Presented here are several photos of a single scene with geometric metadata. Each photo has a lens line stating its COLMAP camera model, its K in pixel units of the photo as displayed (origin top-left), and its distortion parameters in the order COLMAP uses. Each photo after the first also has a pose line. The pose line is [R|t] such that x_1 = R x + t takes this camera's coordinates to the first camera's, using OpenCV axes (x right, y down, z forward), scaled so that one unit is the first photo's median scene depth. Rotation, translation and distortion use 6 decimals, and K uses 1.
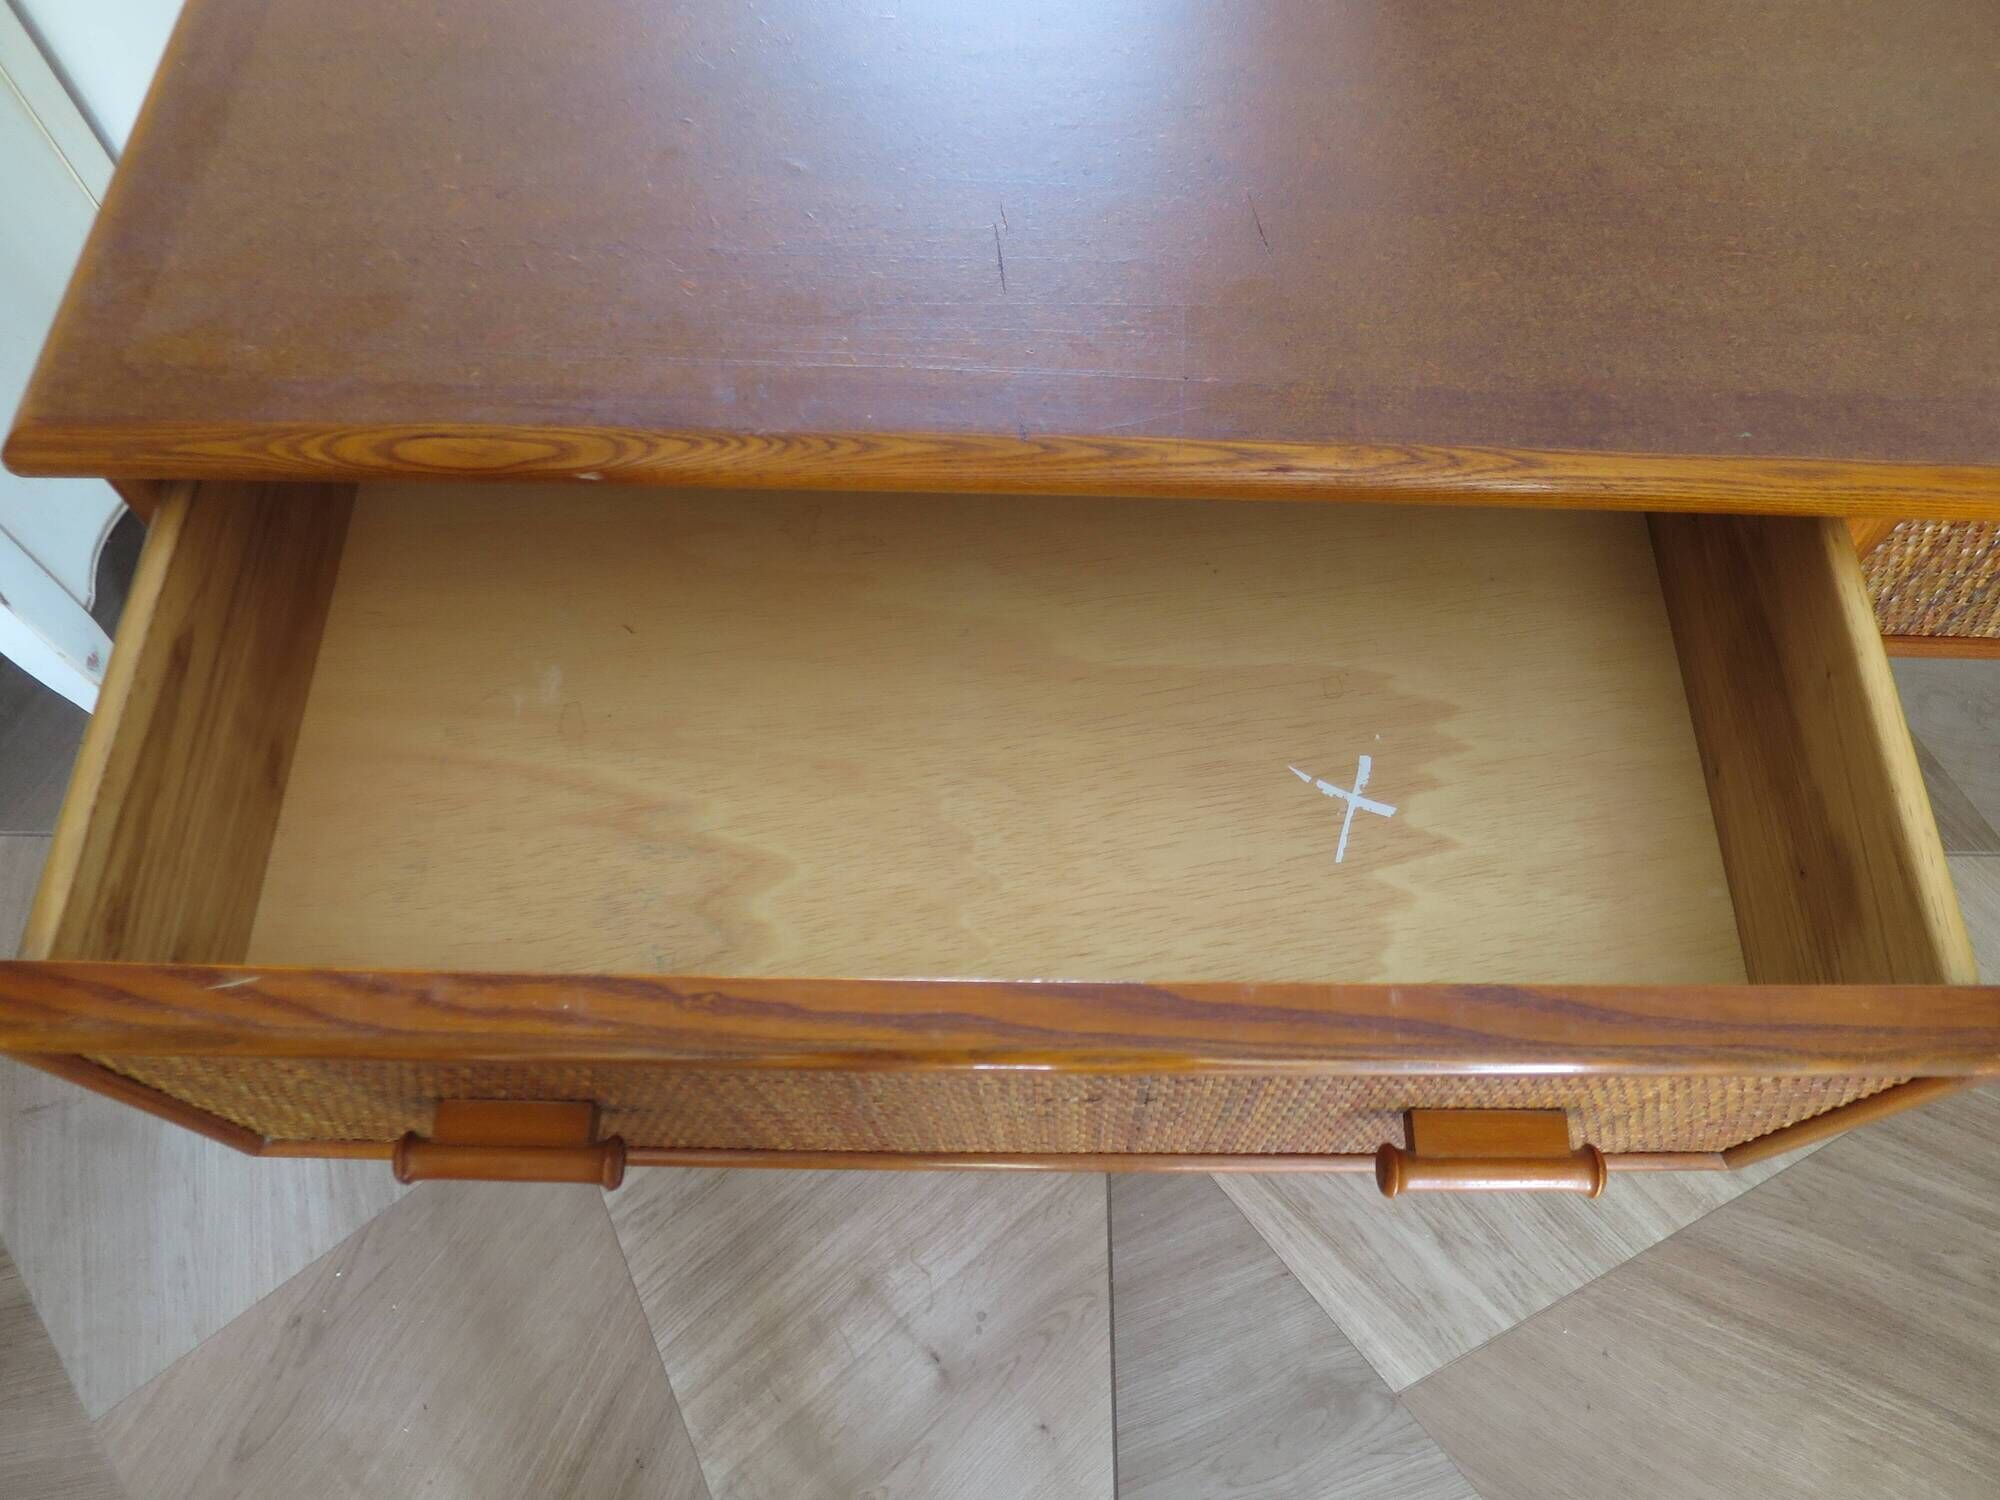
lens RADIAL K [[1444.2, 0, 1000.6], [0, 1444.2, 749.3], [0, 0, 1]] dist [-0.046450, 0.010595]
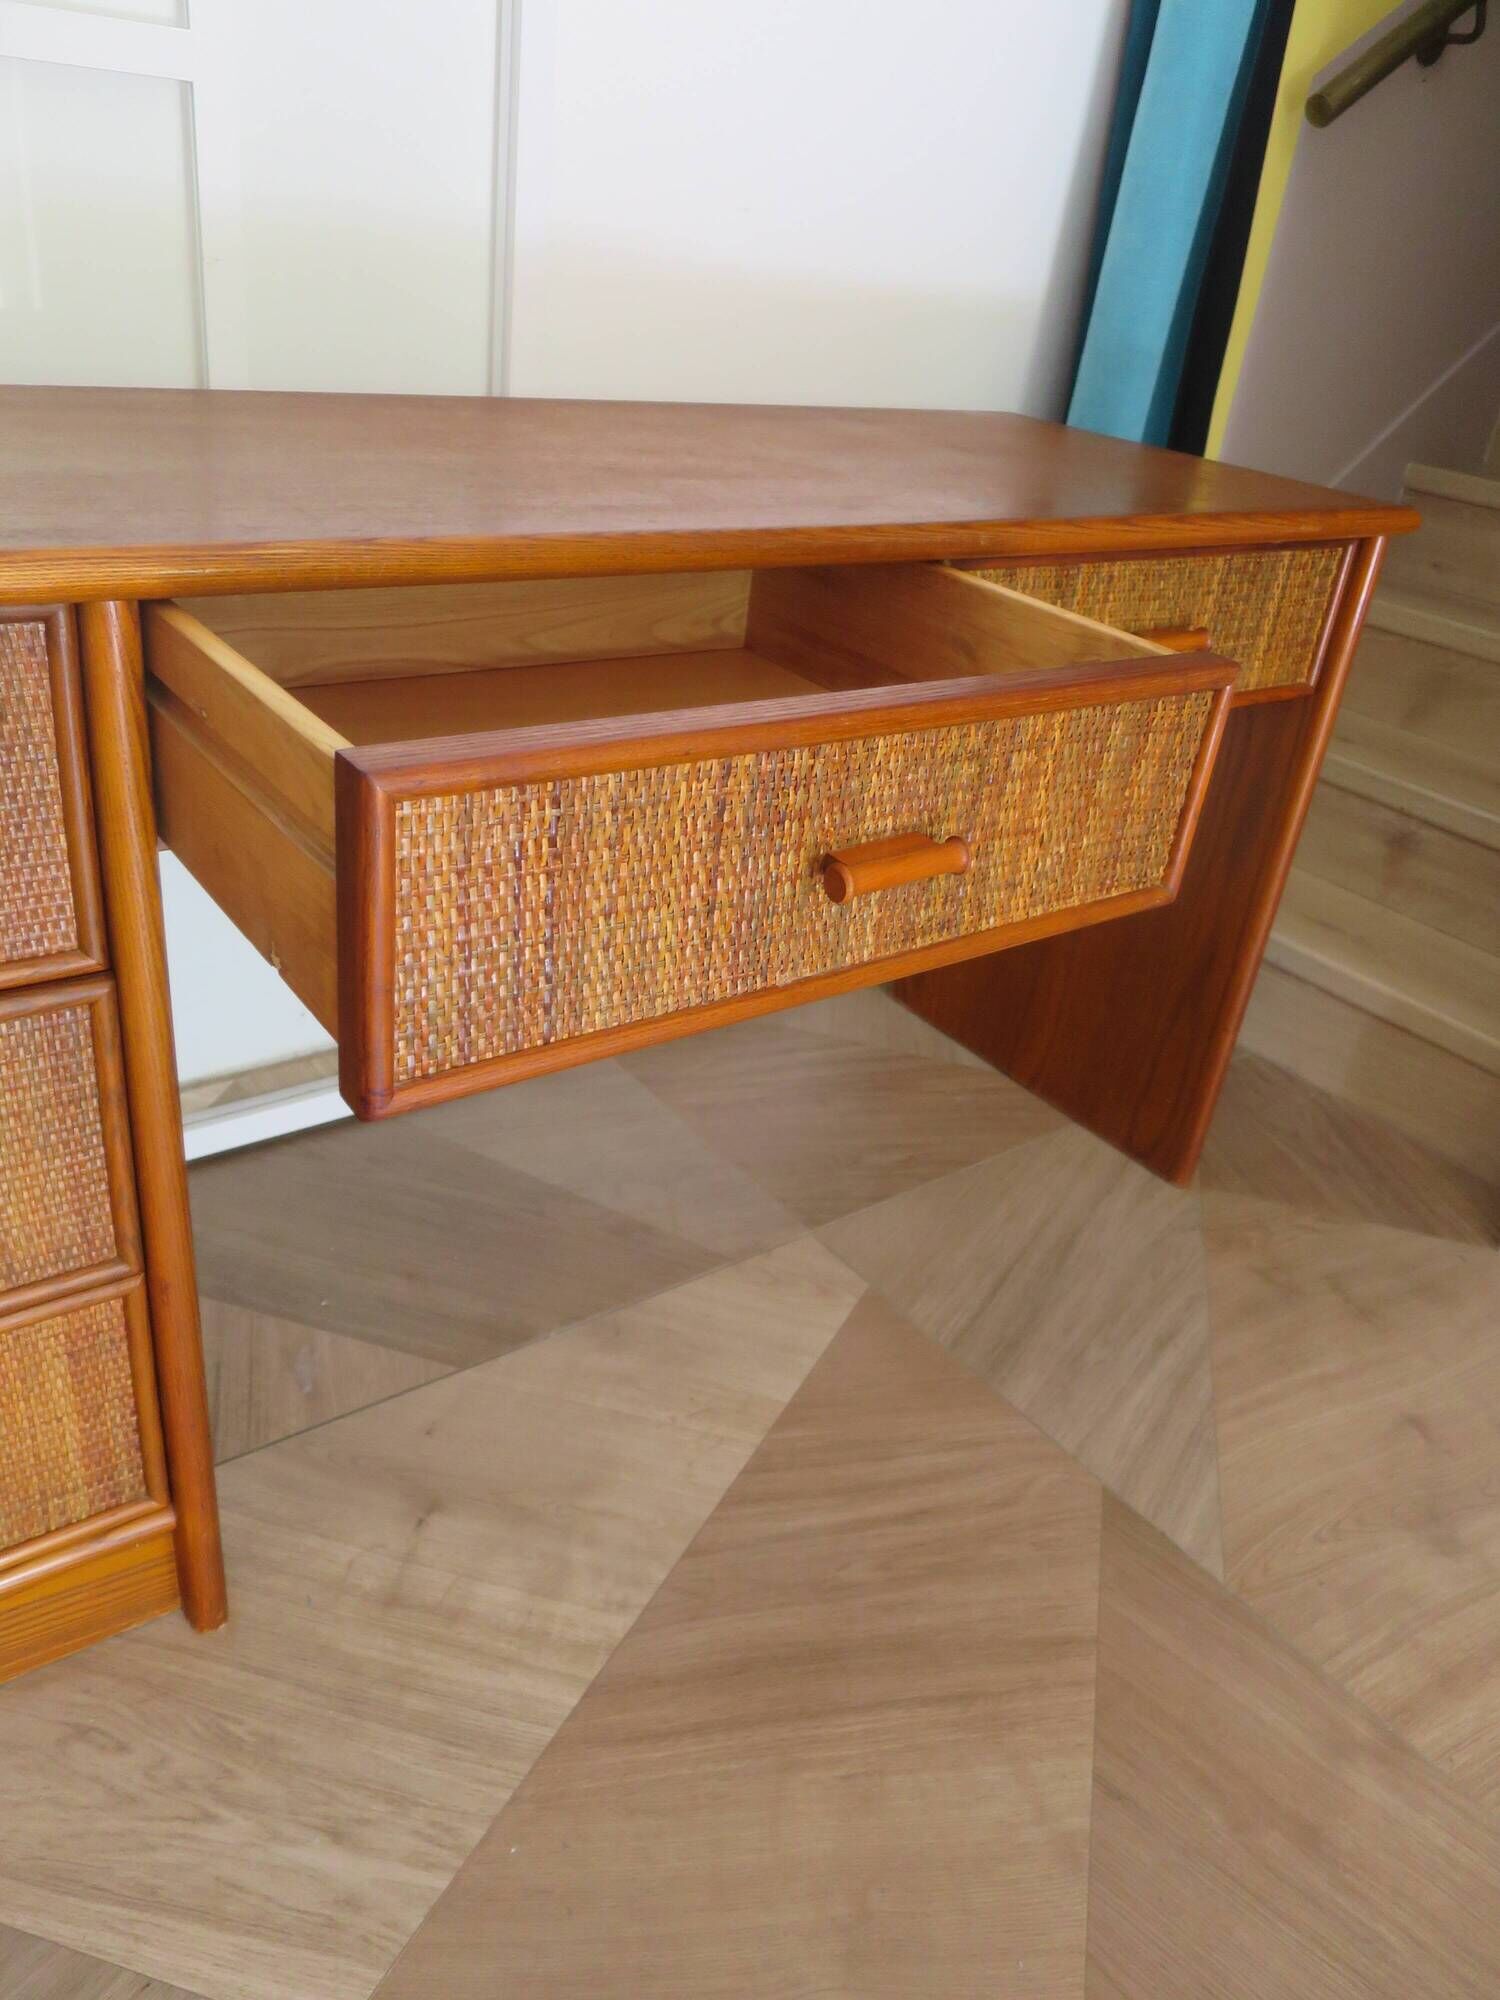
lens RADIAL K [[1444.2, 0, 752.9], [0, 1444.2, 995.1], [0, 0, 1]] dist [-0.046450, 0.010595]
pose [[0.786888, -0.227096, 0.573789, 0.149222], [0.503054, 0.774604, -0.383308, 0.414703], [-0.357412, 0.590268, 0.723768, 0.067483]]
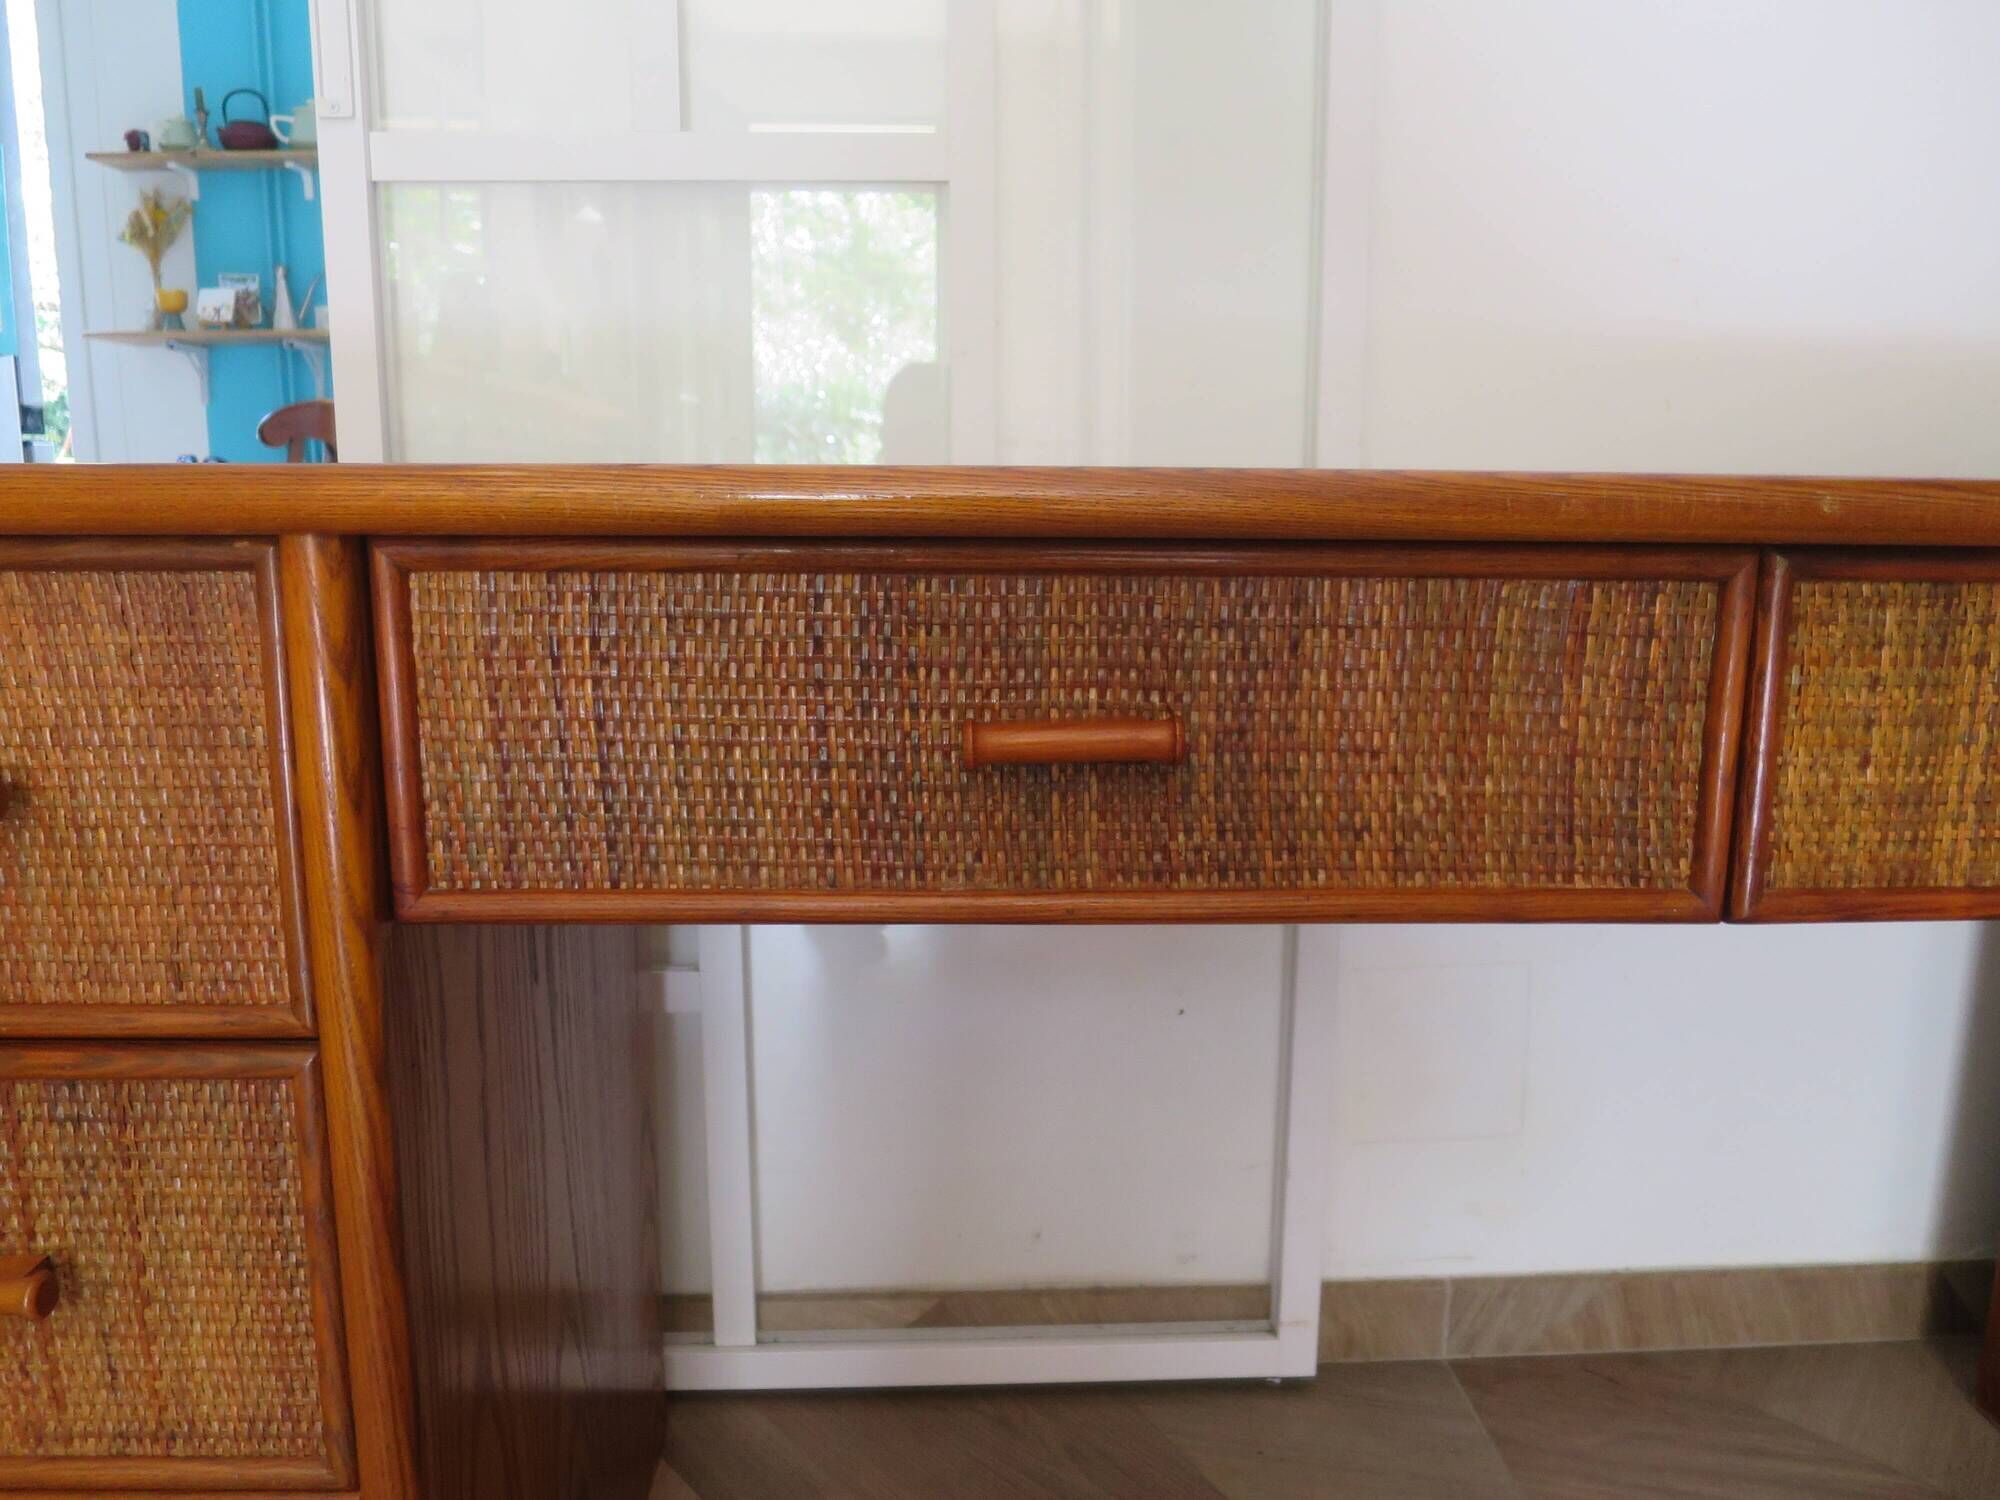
lens RADIAL K [[1444.2, 0, 997.4], [0, 1444.2, 749.4], [0, 0, 1]] dist [-0.046450, 0.010595]
pose [[0.999059, -0.015690, 0.040438, 0.536148], [0.041870, 0.592277, -0.804646, 0.348479], [-0.011326, 0.805582, 0.592376, 0.280379]]
